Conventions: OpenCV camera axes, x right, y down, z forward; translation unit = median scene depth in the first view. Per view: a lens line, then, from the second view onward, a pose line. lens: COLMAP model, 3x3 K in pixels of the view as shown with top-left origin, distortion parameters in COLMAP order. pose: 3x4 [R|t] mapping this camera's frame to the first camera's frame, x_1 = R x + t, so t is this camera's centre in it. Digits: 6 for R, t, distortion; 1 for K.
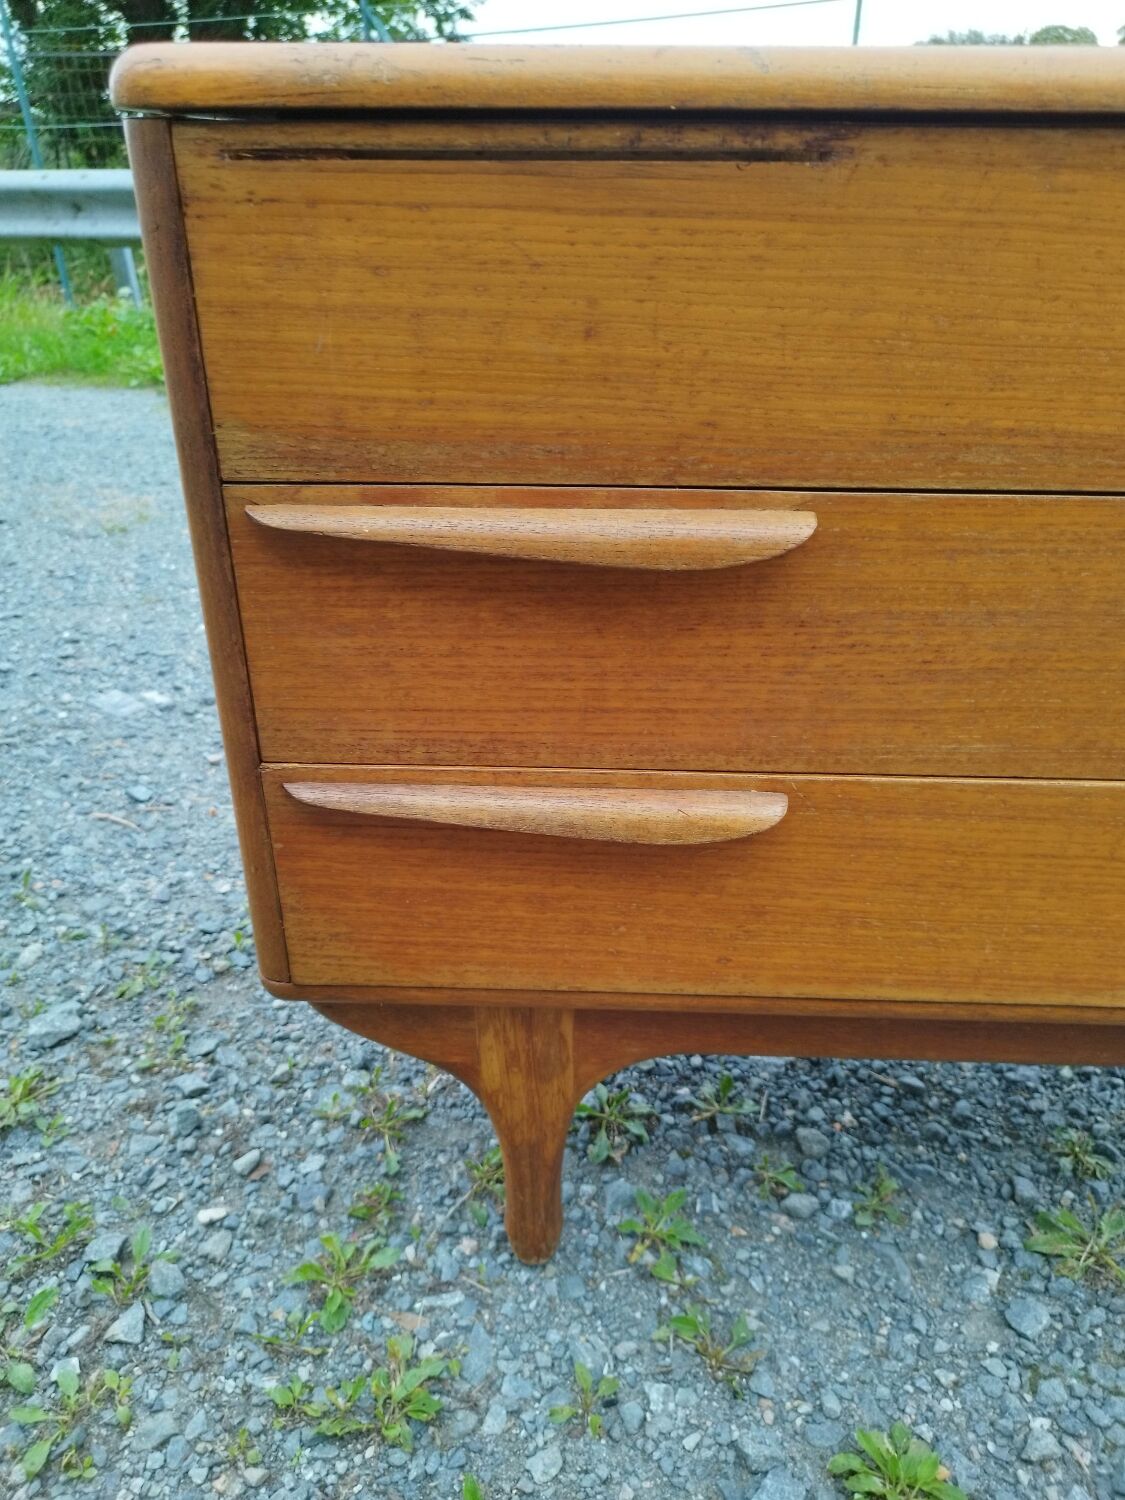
lens RADIAL K [[1100.2, 0, 554.6], [0, 1100.2, 761.8], [0, 0, 1]] dist [0.000568, -0.010986]
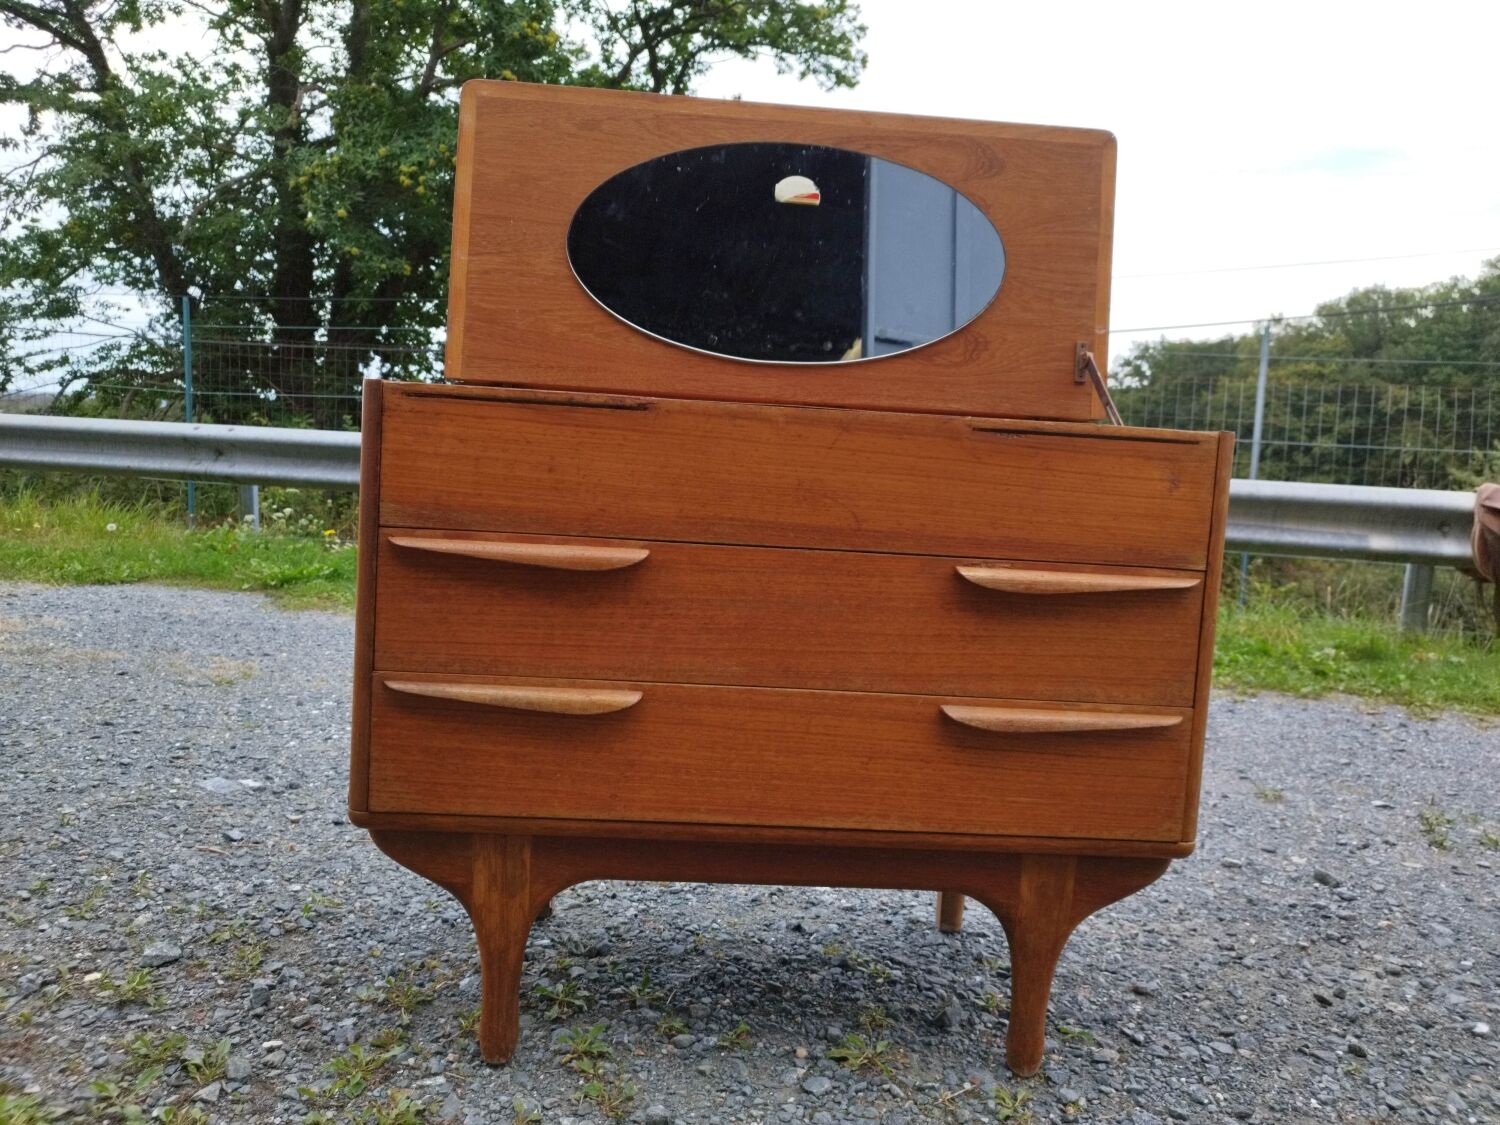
lens RADIAL K [[1100.2, 0, 752.5], [0, 1100.2, 531.1], [0, 0, 1]] dist [0.000568, -0.010986]
pose [[0.992882, 0.051084, 0.107595, 0.174141], [-0.001624, 0.909074, -0.416631, 0.573519], [-0.119095, 0.413491, 0.902686, -0.922661]]
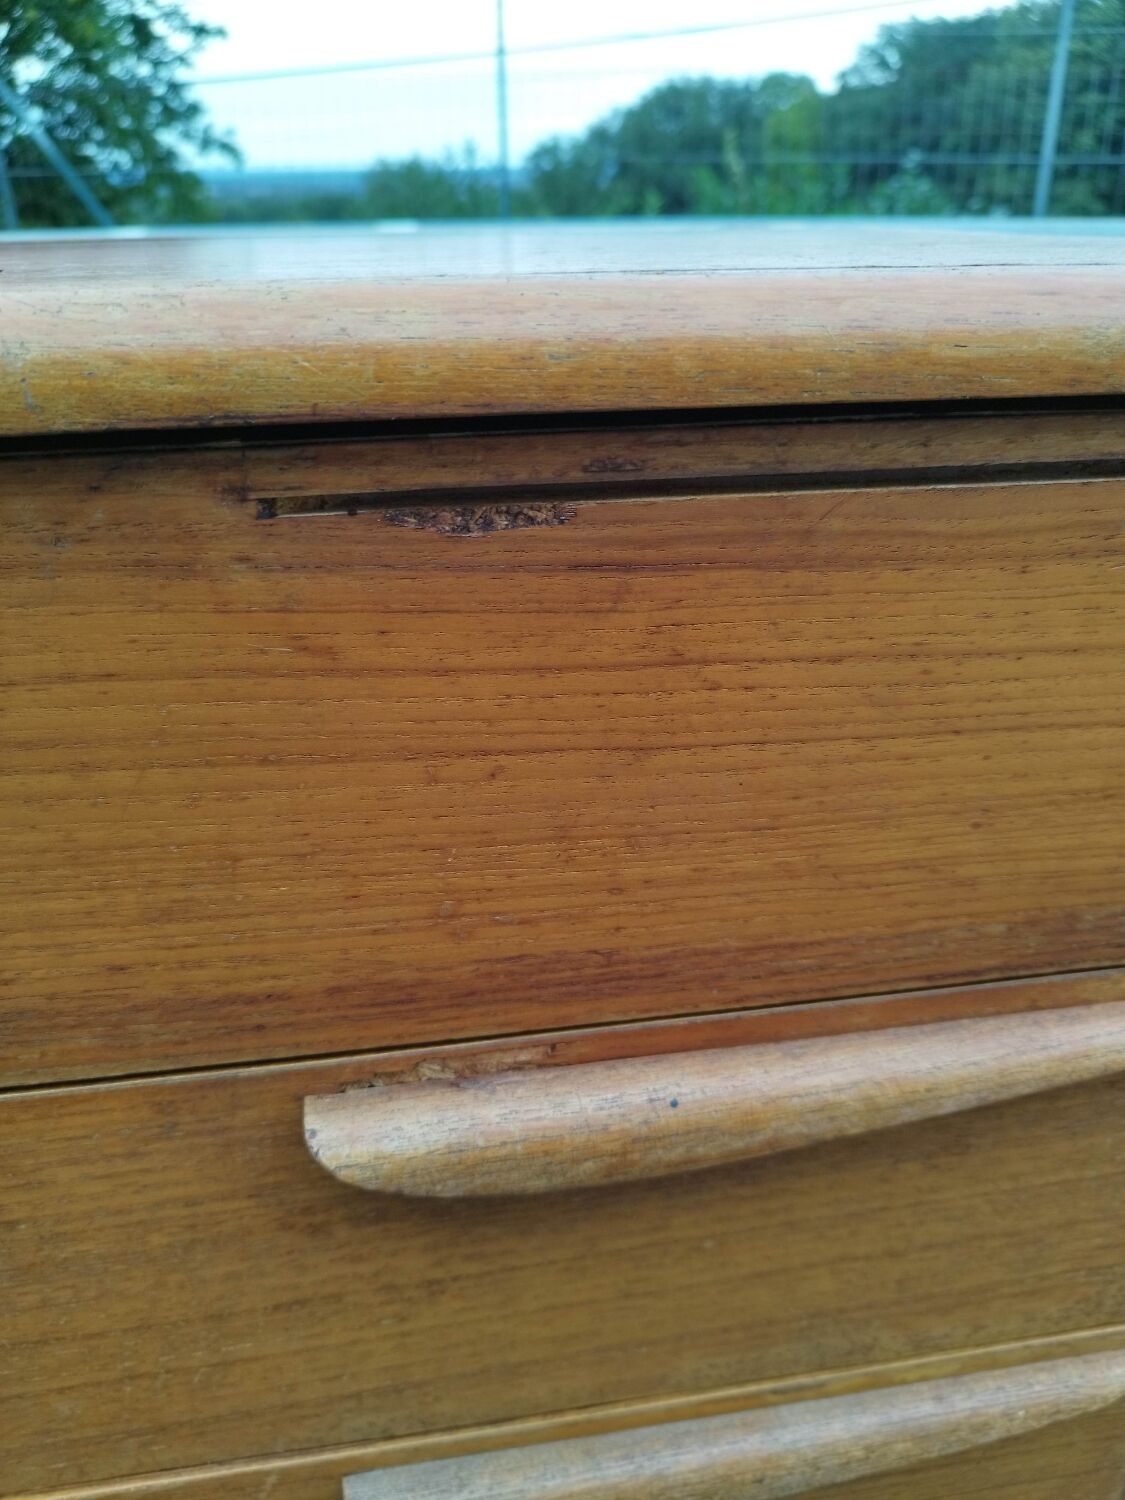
lens RADIAL K [[1123.6, 0, 573.7], [0, 1123.6, 746.1], [0, 0, 1]] dist [-0.012704, -0.018437]
pose [[0.980052, -0.096144, 0.173935, 0.785036], [0.104161, 0.993851, -0.037548, -0.296825], [-0.169256, 0.054917, 0.984041, 0.343152]]
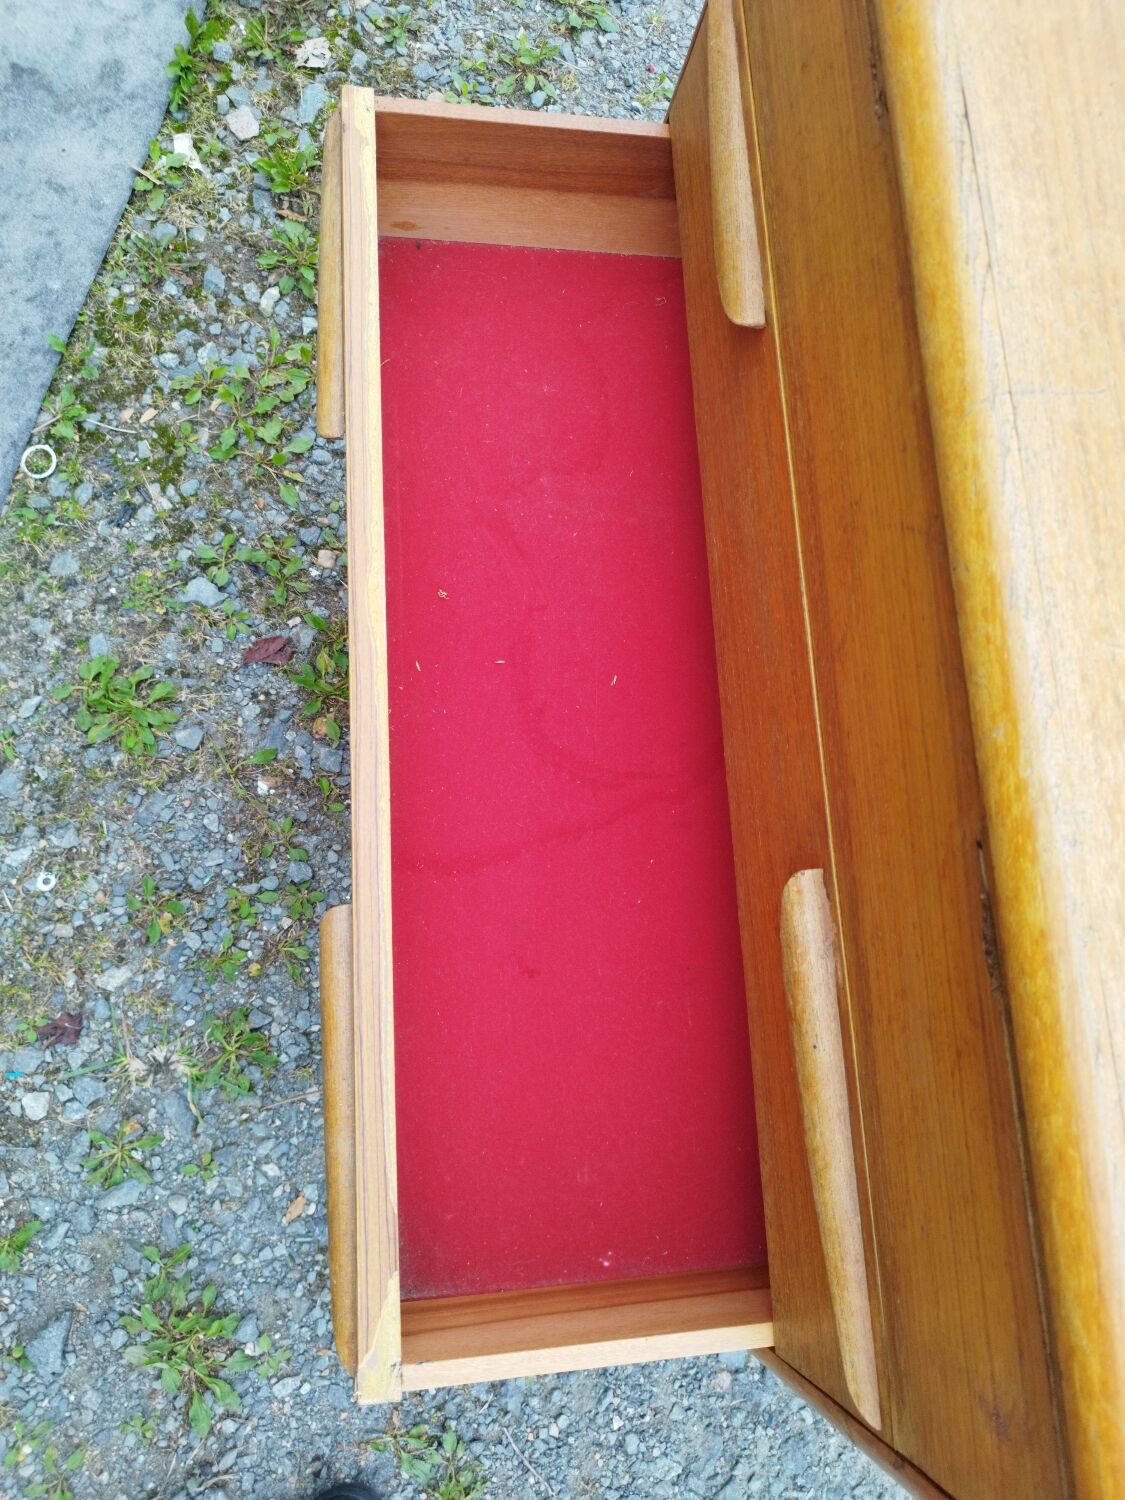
lens RADIAL K [[1100.2, 0, 558.0], [0, 1100.2, 734.1], [0, 0, 1]] dist [0.000568, -0.010986]
pose [[0.091019, 0.972062, -0.216360, 0.805985], [-0.625726, 0.224842, 0.746936, -0.798250], [0.774715, 0.067397, 0.628709, 0.013610]]
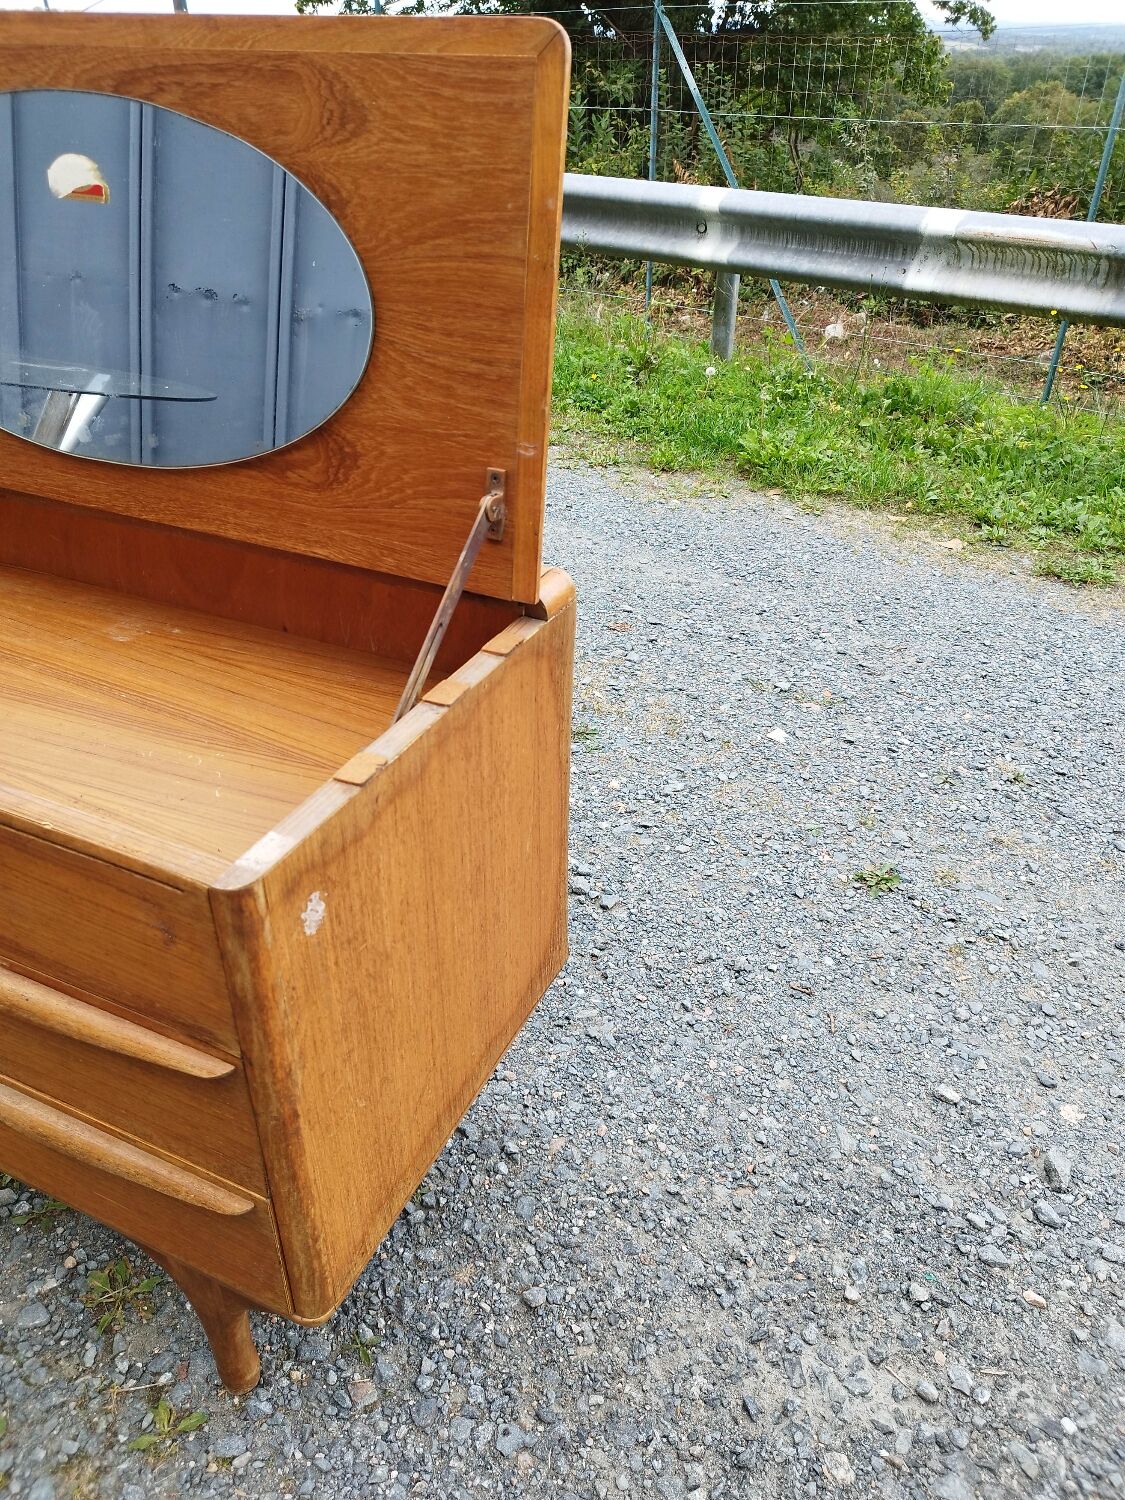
lens RADIAL K [[1100.2, 0, 563.6], [0, 1100.2, 737.9], [0, 0, 1]] dist [0.000568, -0.010986]
pose [[0.924084, 0.215095, -0.315915, 1.836754], [-0.197003, 0.976397, 0.088540, -0.715785], [0.327503, -0.019583, 0.944647, -0.228097]]
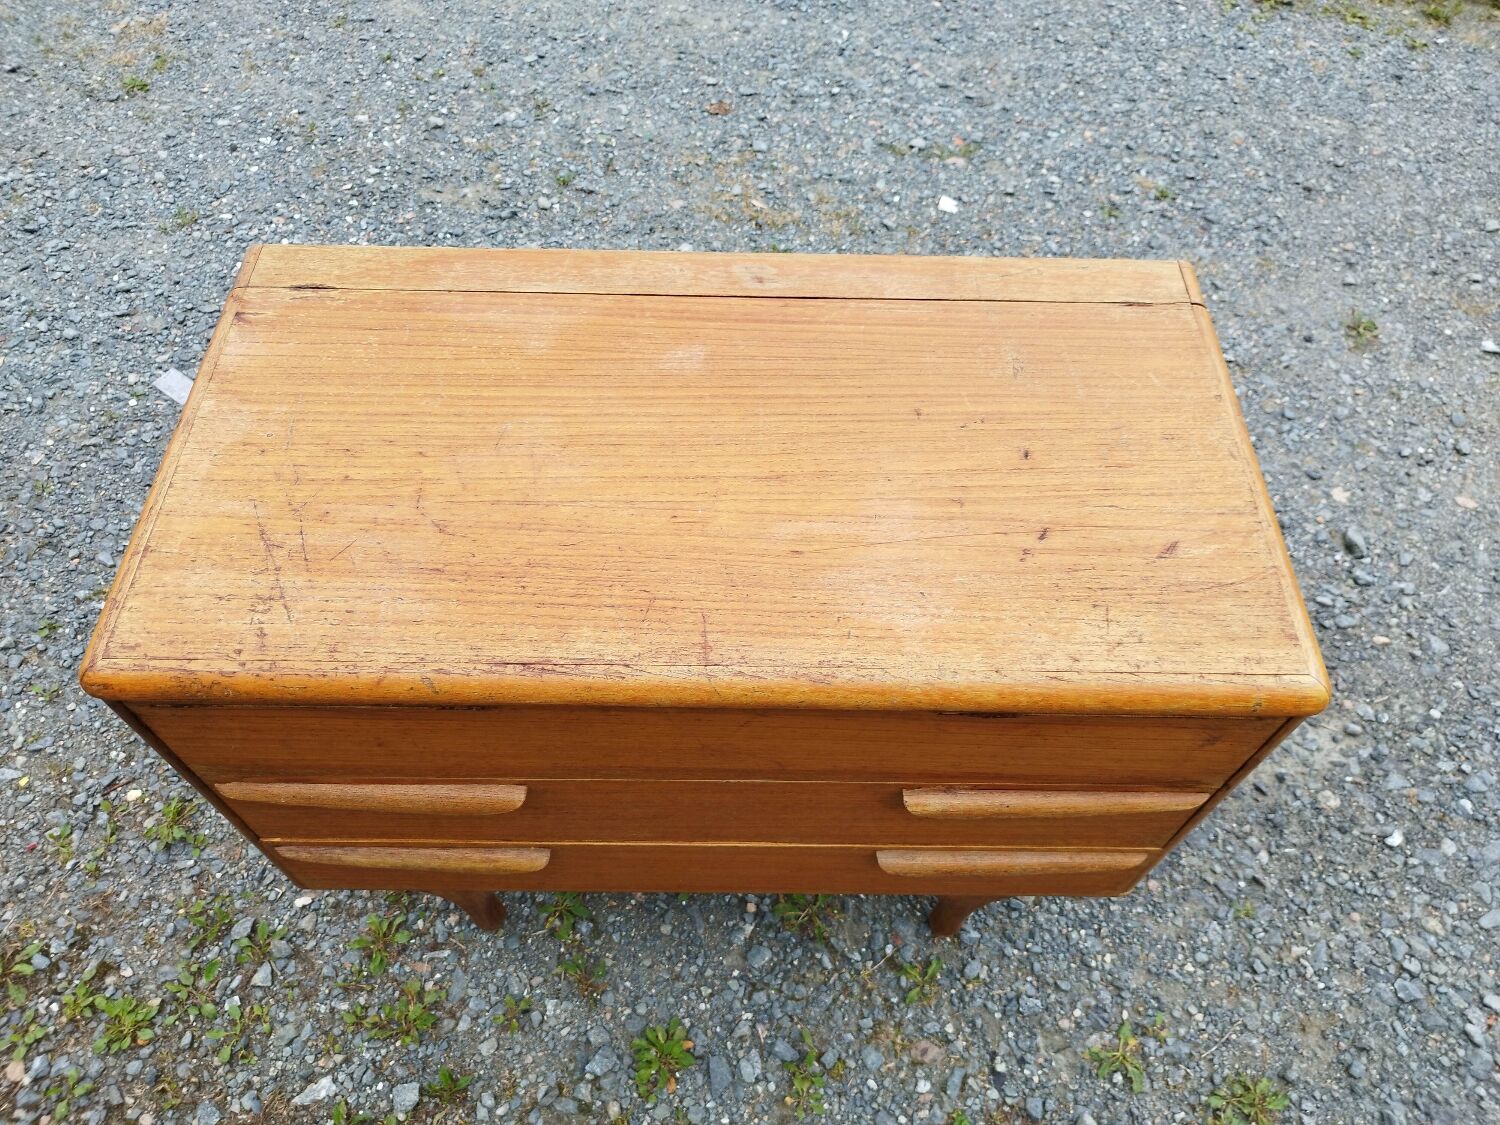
lens RADIAL K [[1100.2, 0, 751.3], [0, 1100.2, 557.8], [0, 0, 1]] dist [0.000568, -0.010986]
pose [[0.999079, -0.020816, 0.037509, 0.471855], [0.001252, 0.888150, 0.459552, -1.210450], [-0.042880, -0.459082, 0.887358, -0.424424]]
